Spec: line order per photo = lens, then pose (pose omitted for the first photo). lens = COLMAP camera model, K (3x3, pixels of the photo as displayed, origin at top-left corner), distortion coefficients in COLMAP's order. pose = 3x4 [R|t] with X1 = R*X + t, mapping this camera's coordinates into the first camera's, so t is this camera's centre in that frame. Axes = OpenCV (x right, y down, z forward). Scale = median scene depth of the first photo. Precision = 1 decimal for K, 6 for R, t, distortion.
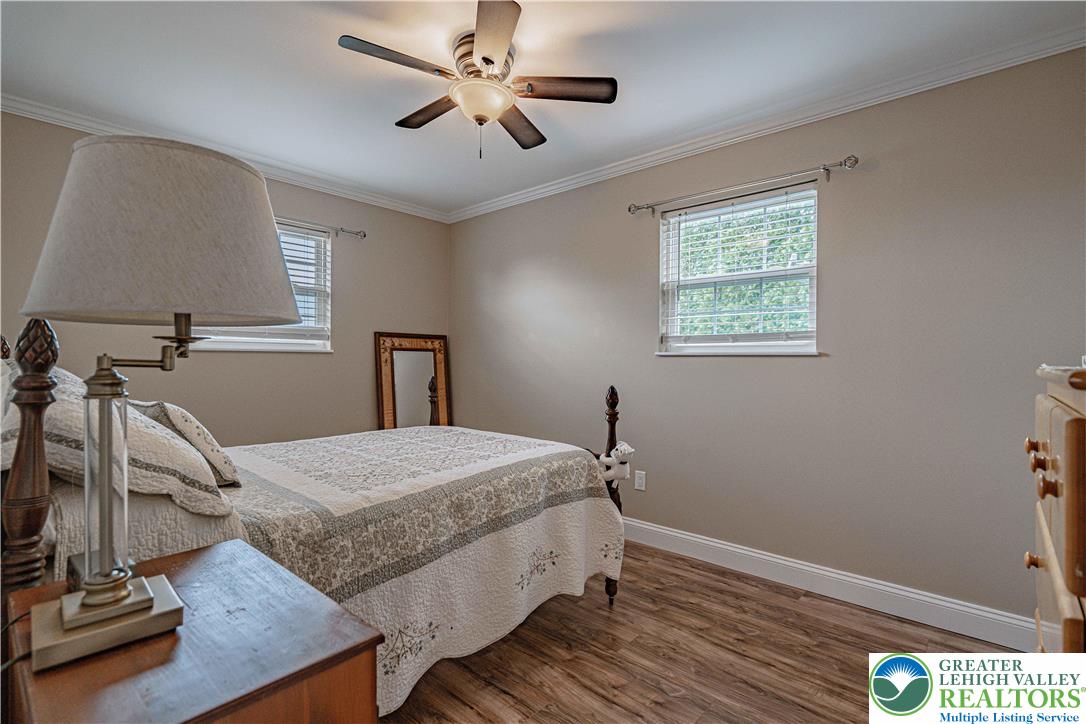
lens RADIAL K [[499.5, 0, 547.4], [0, 499.5, 365.1], [0, 0, 1]] dist [-0.004644, 0.000445]
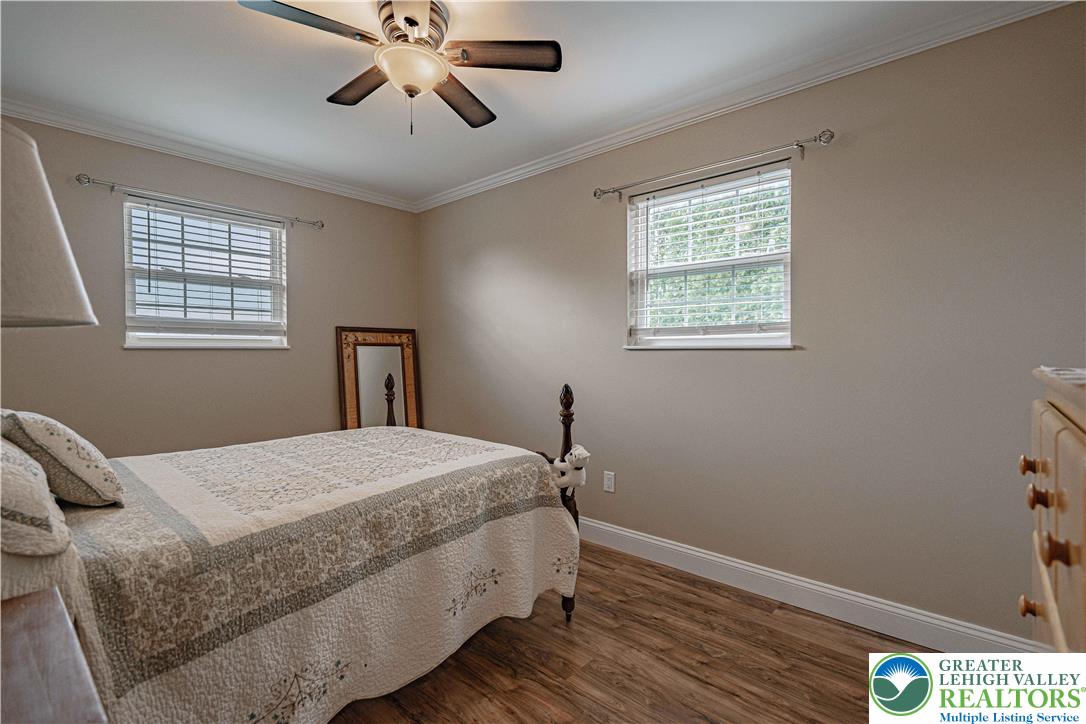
lens RADIAL K [[499.5, 0, 537.8], [0, 499.5, 361.5], [0, 0, 1]] dist [-0.004644, 0.000445]
pose [[0.999955, -0.009460, 0.000122, 0.083932], [0.009458, 0.999915, 0.009003, -0.009673], [-0.000207, -0.009002, 0.999959, 0.090811]]
